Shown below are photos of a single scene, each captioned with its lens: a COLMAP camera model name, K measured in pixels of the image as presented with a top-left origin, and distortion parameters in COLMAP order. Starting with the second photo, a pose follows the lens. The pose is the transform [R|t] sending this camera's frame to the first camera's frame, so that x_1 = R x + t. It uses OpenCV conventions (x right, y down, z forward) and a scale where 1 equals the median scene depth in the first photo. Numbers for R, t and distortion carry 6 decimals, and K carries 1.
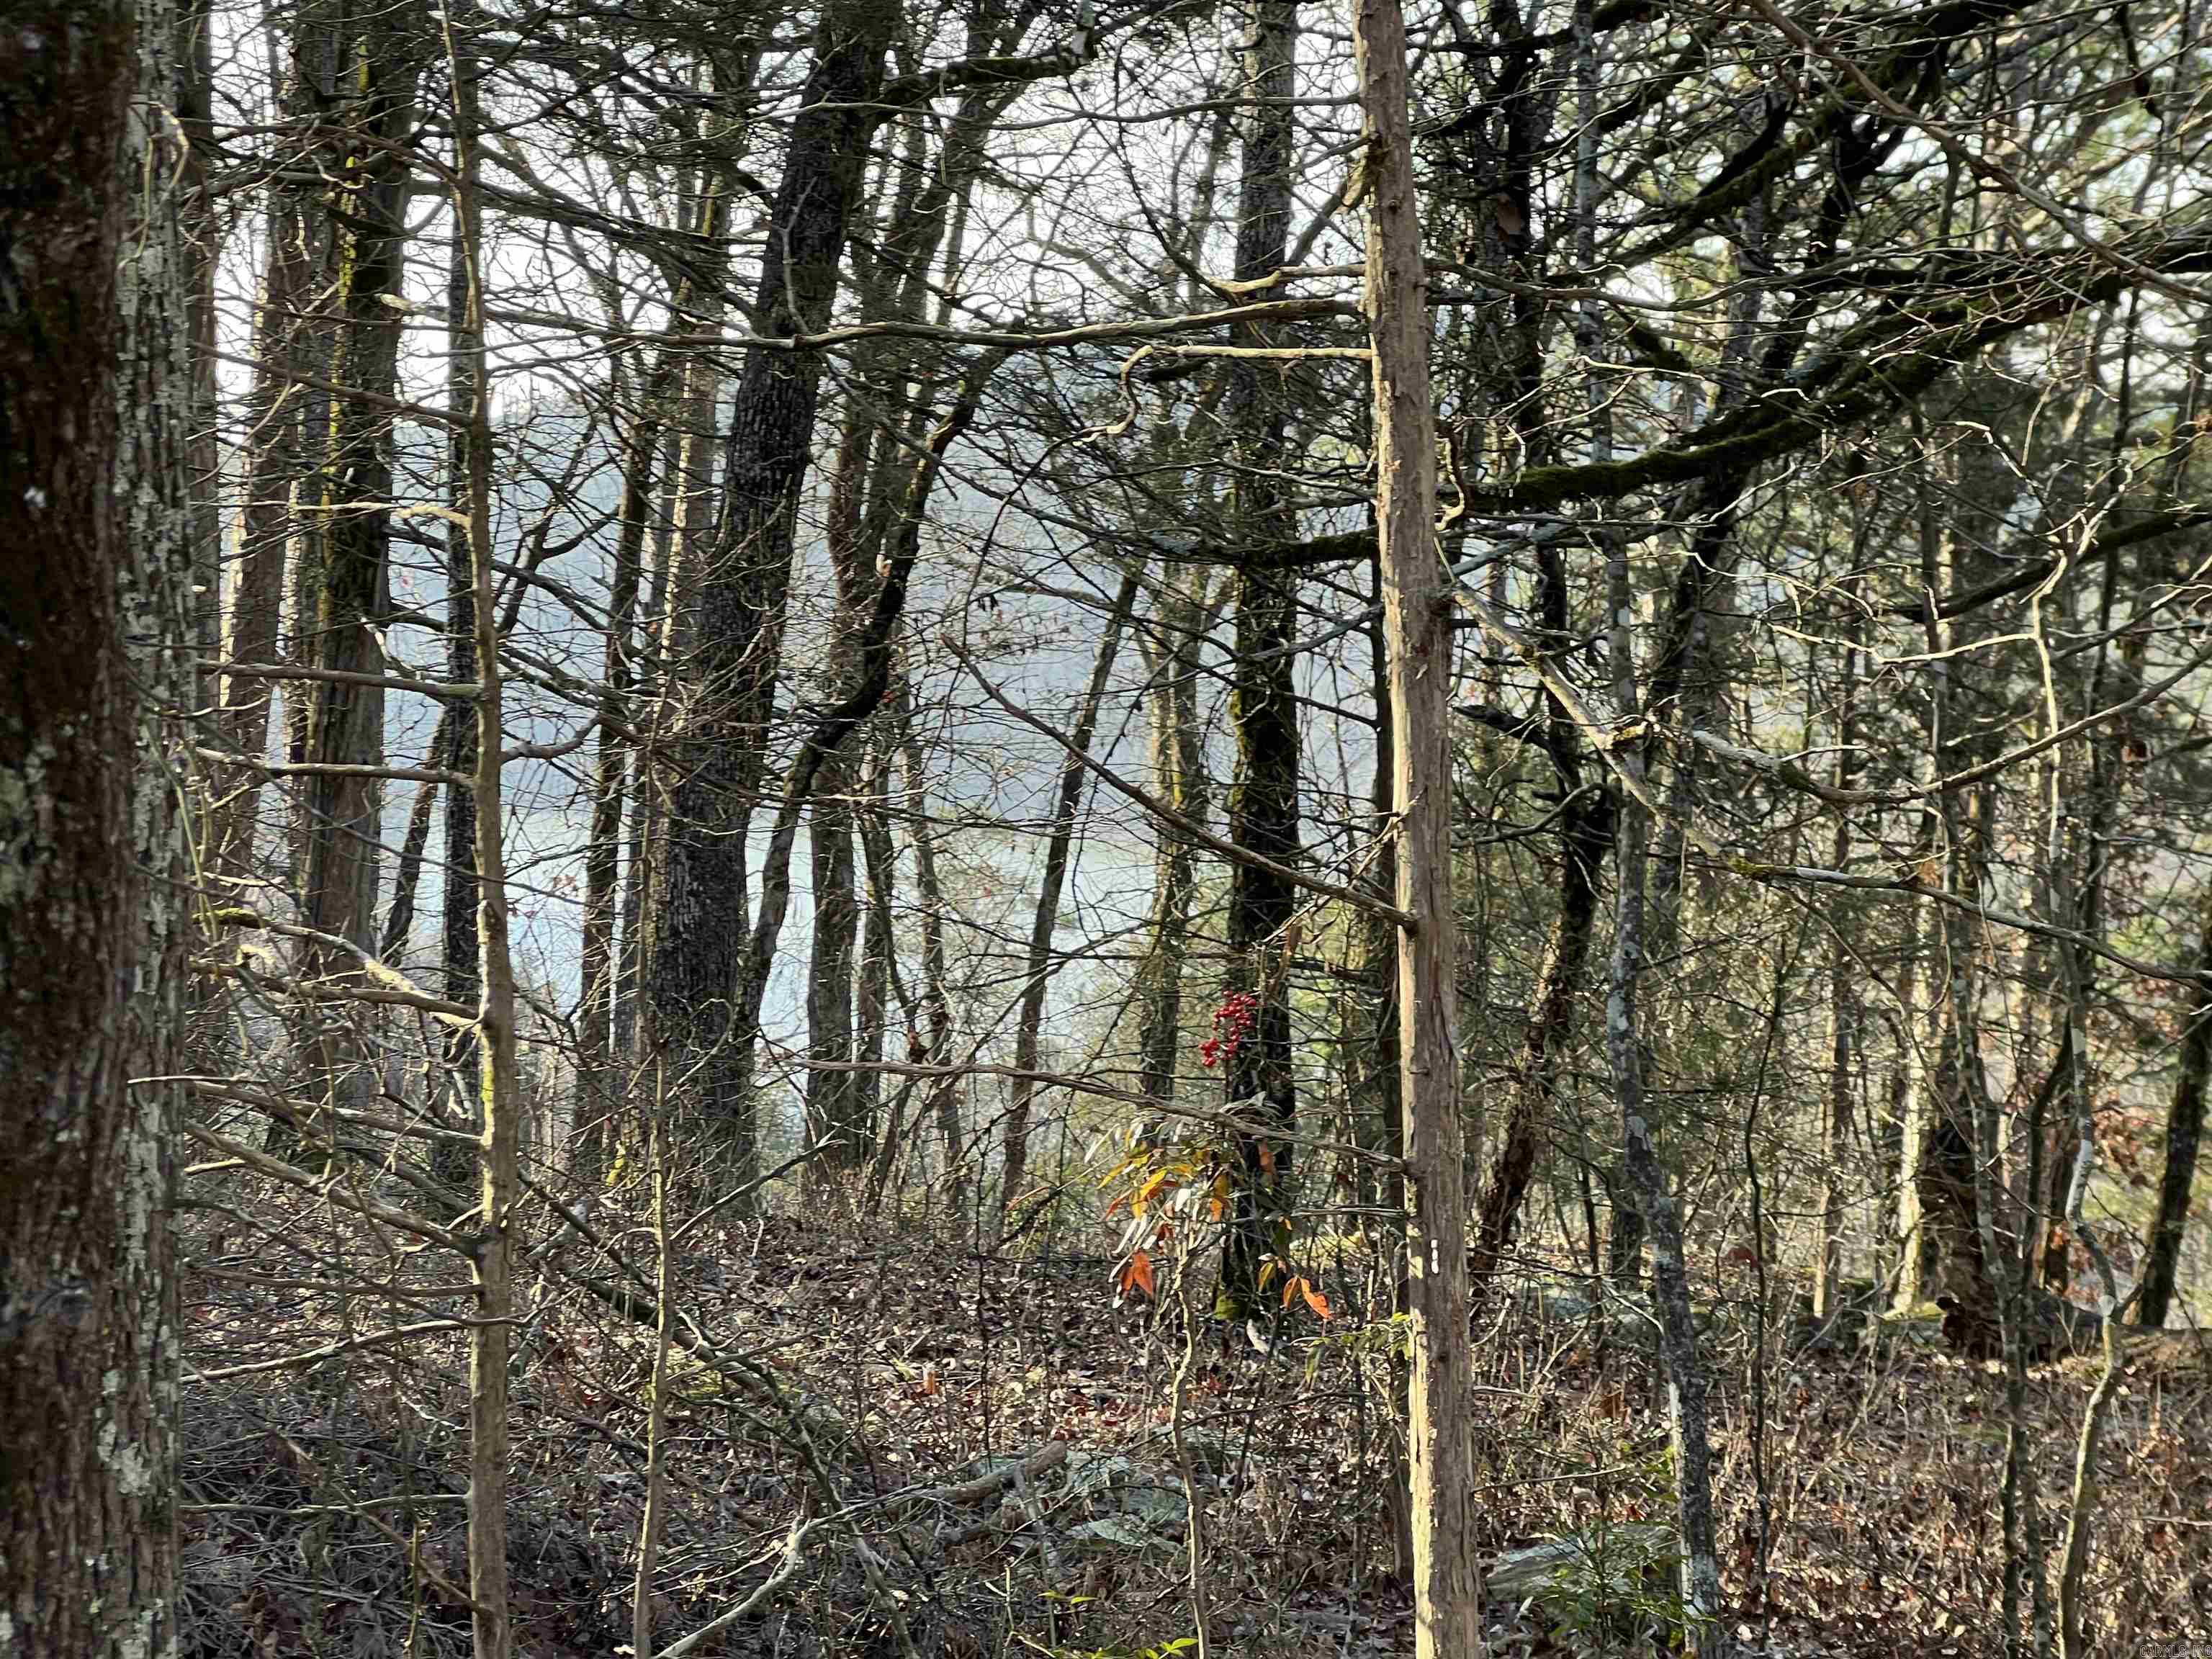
lens RADIAL K [[5211.0, 0, 1106.0], [0, 5211.0, 829.5], [0, 0, 1]] dist [0.023142, 0.317116]
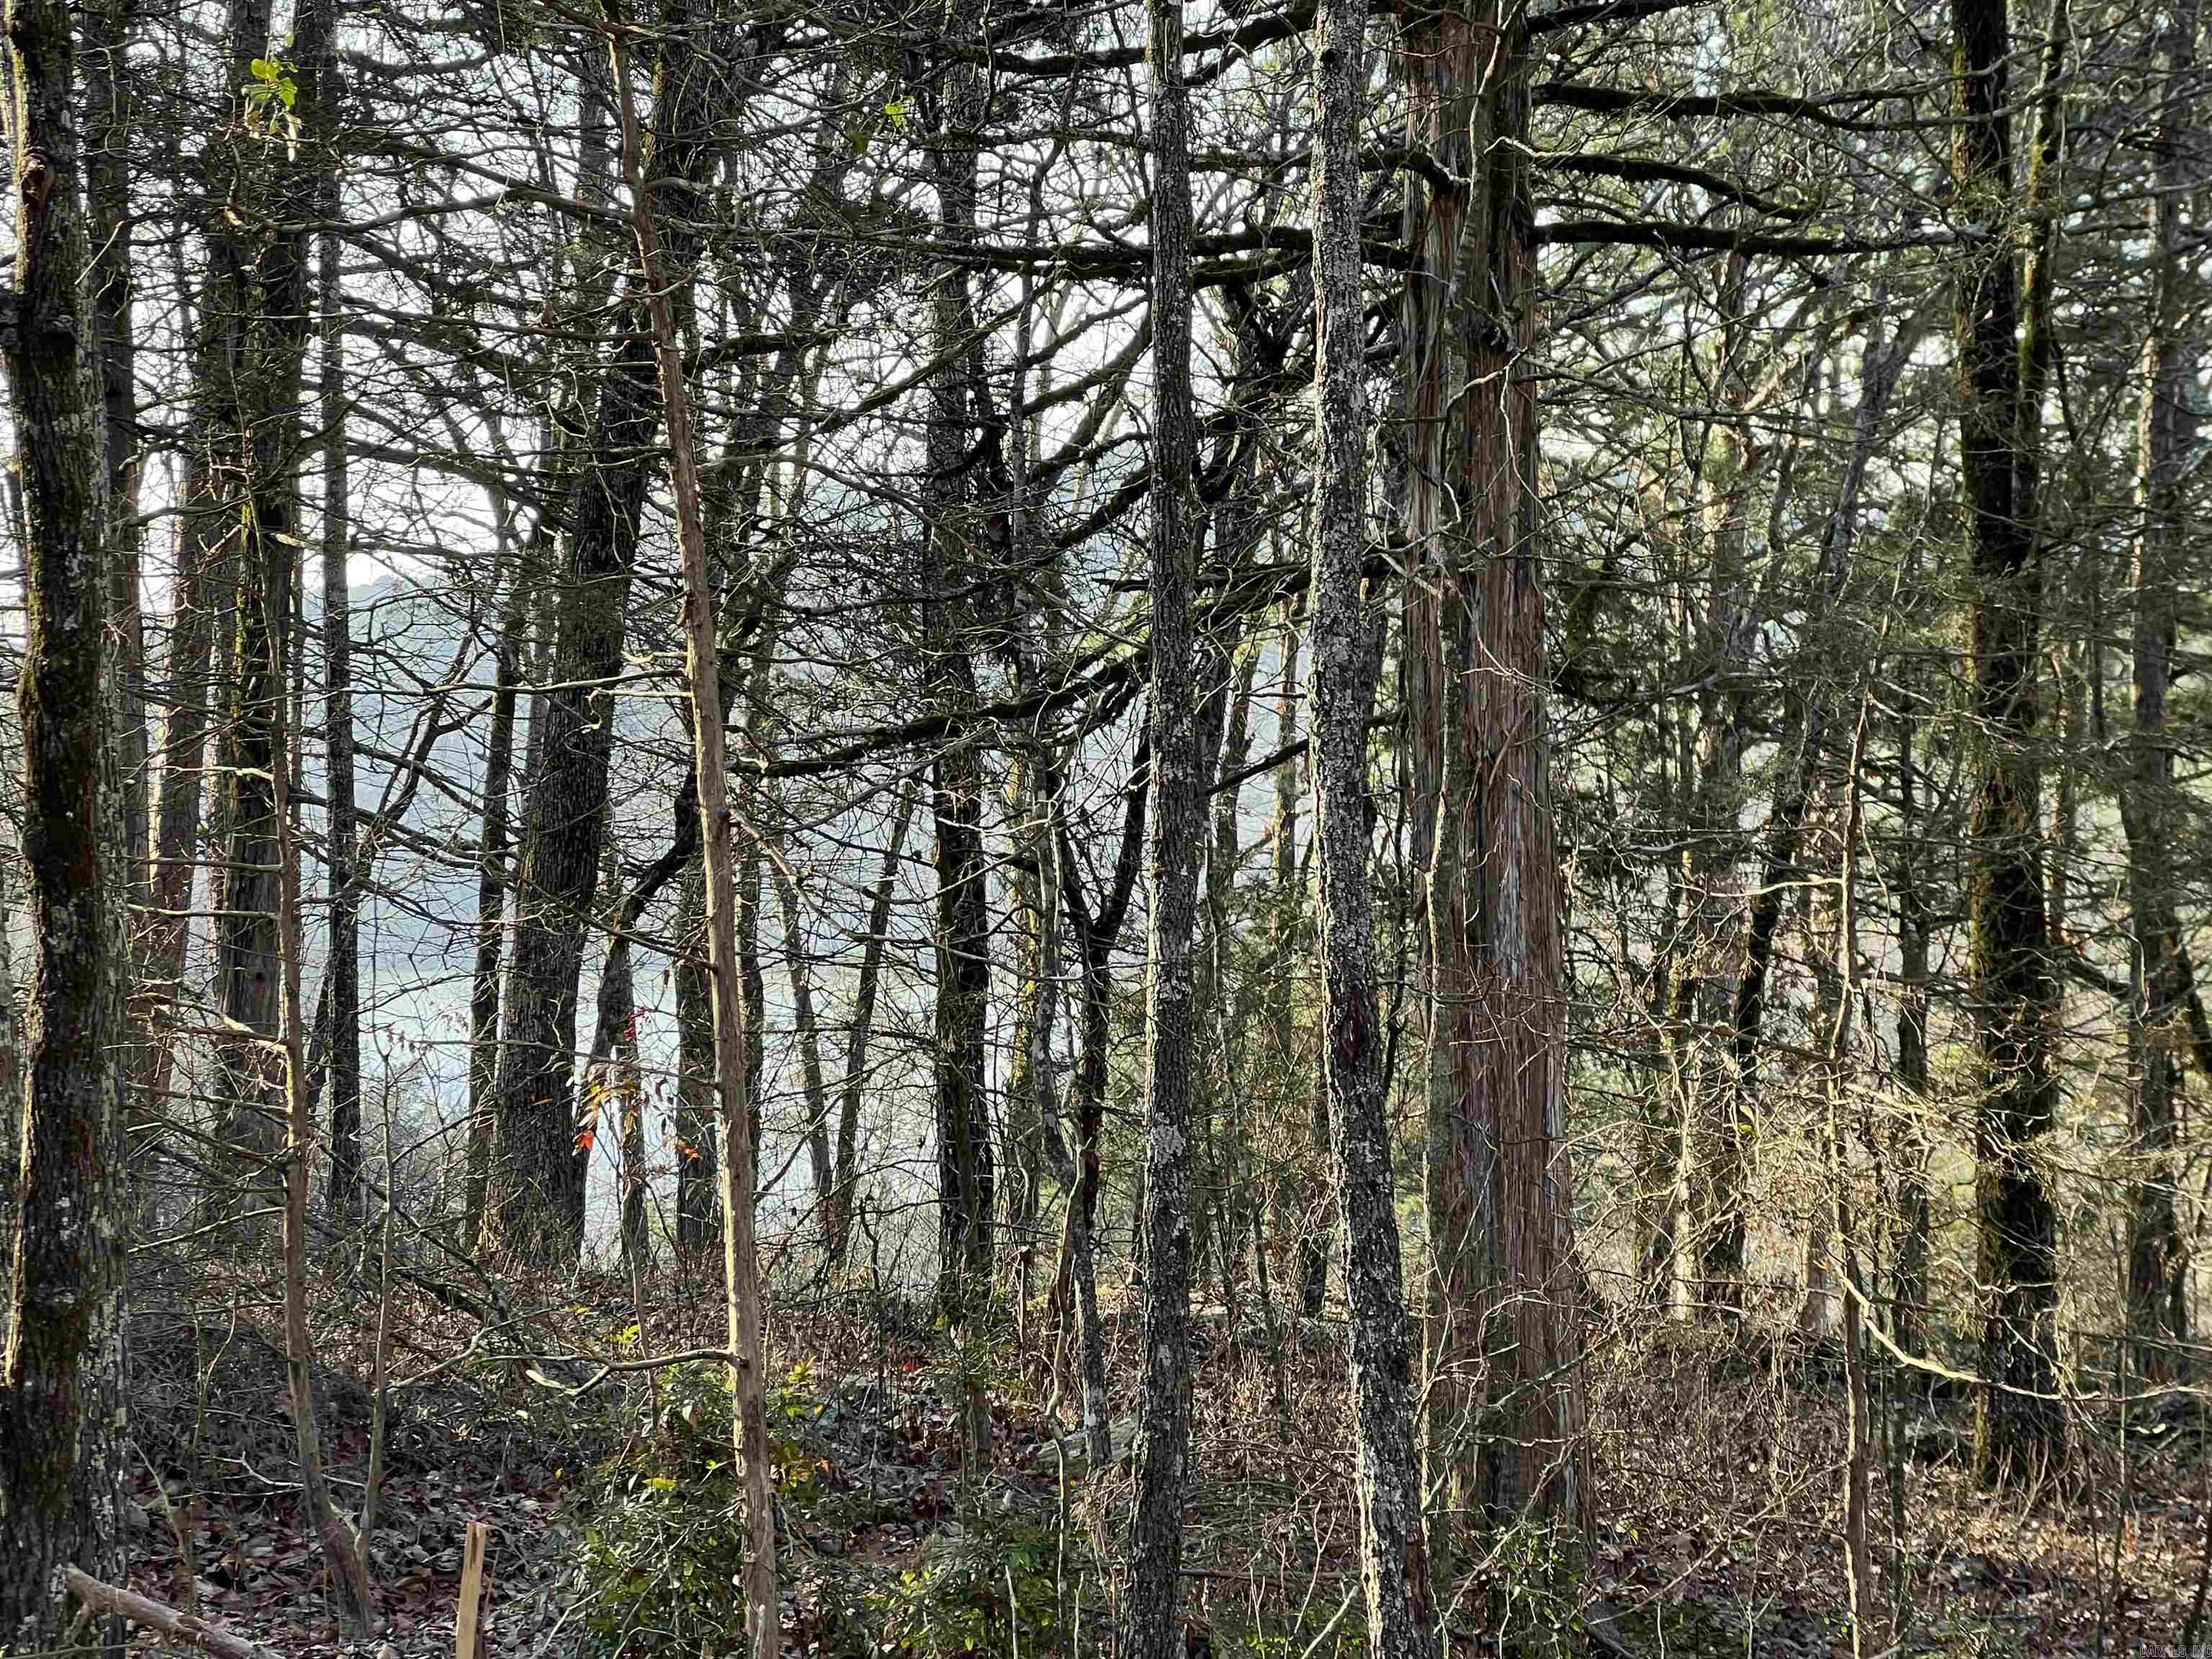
lens RADIAL K [[5211.0, 0, 1106.0], [0, 5211.0, 829.5], [0, 0, 1]] dist [0.023142, 0.317116]
pose [[0.999539, -0.028012, 0.011722, 0.041970], [0.028316, 0.999243, -0.026689, 0.004904], [-0.010965, 0.027008, 0.999575, -0.237252]]
